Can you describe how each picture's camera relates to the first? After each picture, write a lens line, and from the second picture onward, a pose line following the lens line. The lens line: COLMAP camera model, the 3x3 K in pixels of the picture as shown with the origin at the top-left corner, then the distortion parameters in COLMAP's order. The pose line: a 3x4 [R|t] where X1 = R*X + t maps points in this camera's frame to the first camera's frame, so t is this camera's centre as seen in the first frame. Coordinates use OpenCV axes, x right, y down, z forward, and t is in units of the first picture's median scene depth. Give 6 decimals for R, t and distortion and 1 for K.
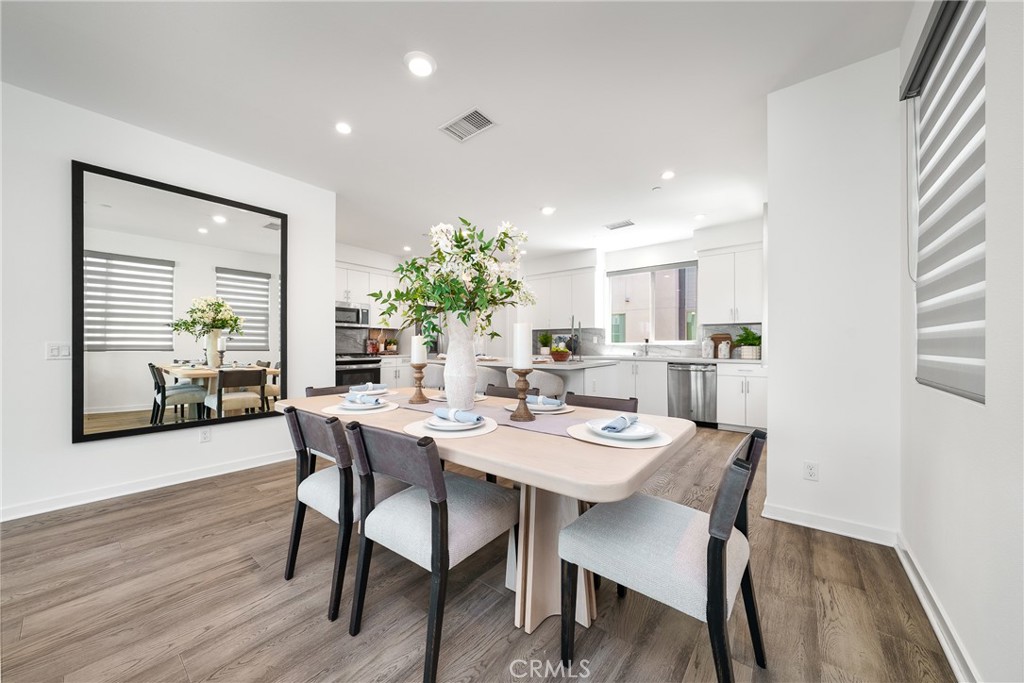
lens RADIAL K [[360.2, 0, 510.1], [0, 360.2, 345.2], [0, 0, 1]] dist [-0.003023, 0.000041]
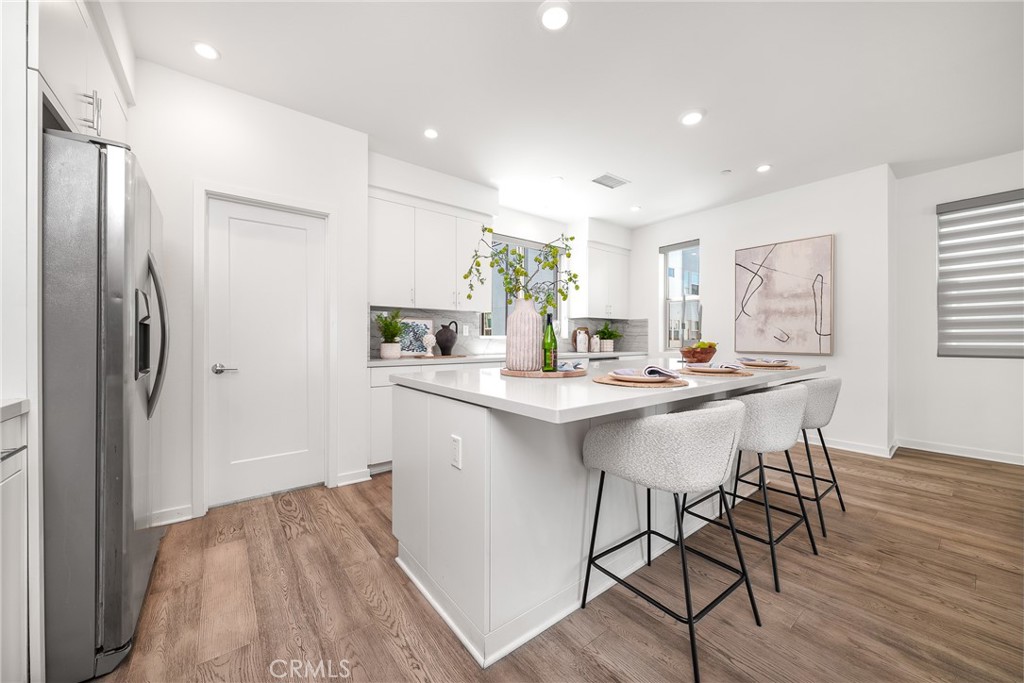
lens RADIAL K [[375.2, 0, 514.4], [0, 375.2, 343.9], [0, 0, 1]] dist [0.000346, 0.000058]
pose [[0.220058, -0.013183, 0.975398, -0.496570], [0.001357, 0.999912, 0.013208, 0.000007], [-0.975486, -0.001583, 0.220057, 0.977114]]
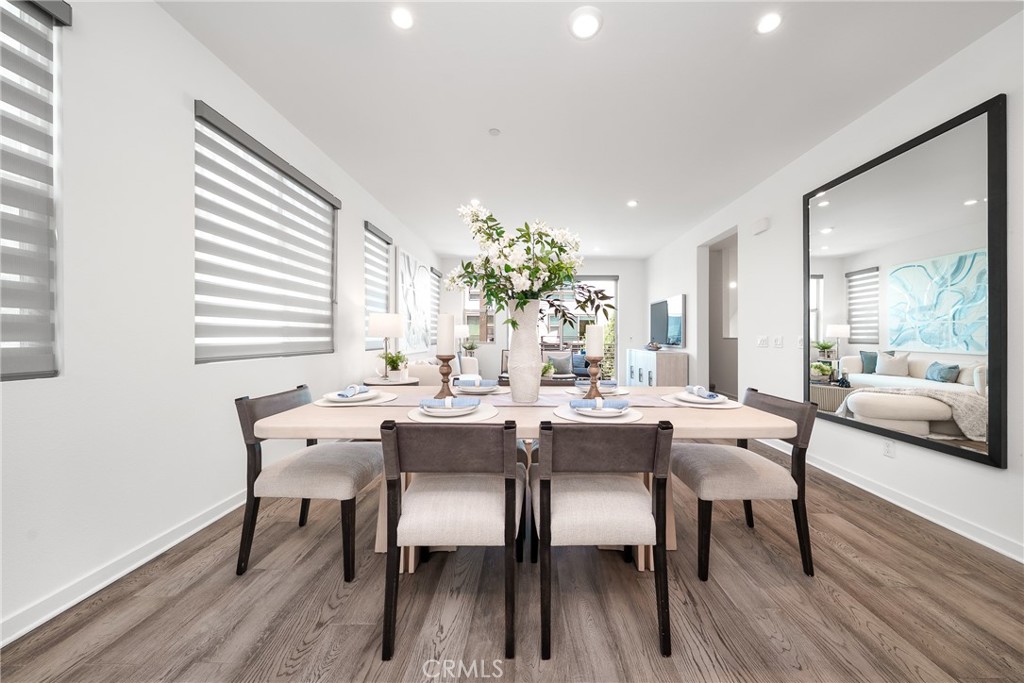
lens RADIAL K [[348.1, 0, 537.2], [0, 348.1, 335.3], [0, 0, 1]] dist [-0.001957, -0.000108]
pose [[-0.773658, -0.010421, -0.633518, 0.166200], [-0.006987, 0.999944, -0.007916, 0.002460], [0.633565, -0.001697, -0.773687, 0.658693]]
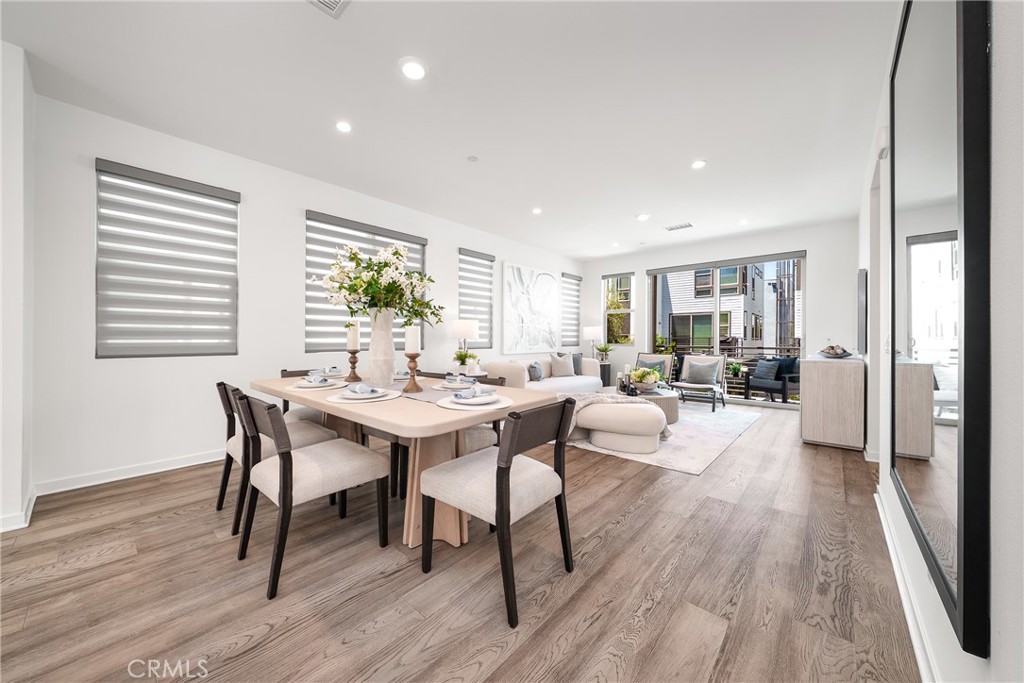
lens RADIAL K [[360.2, 0, 515.5], [0, 360.2, 337.0], [0, 0, 1]] dist [-0.003023, 0.000041]
pose [[-0.999262, -0.005853, 0.037957, -0.243327], [-0.006066, 0.999967, -0.005484, 0.003267], [-0.037923, -0.005710, -0.999264, 0.841194]]
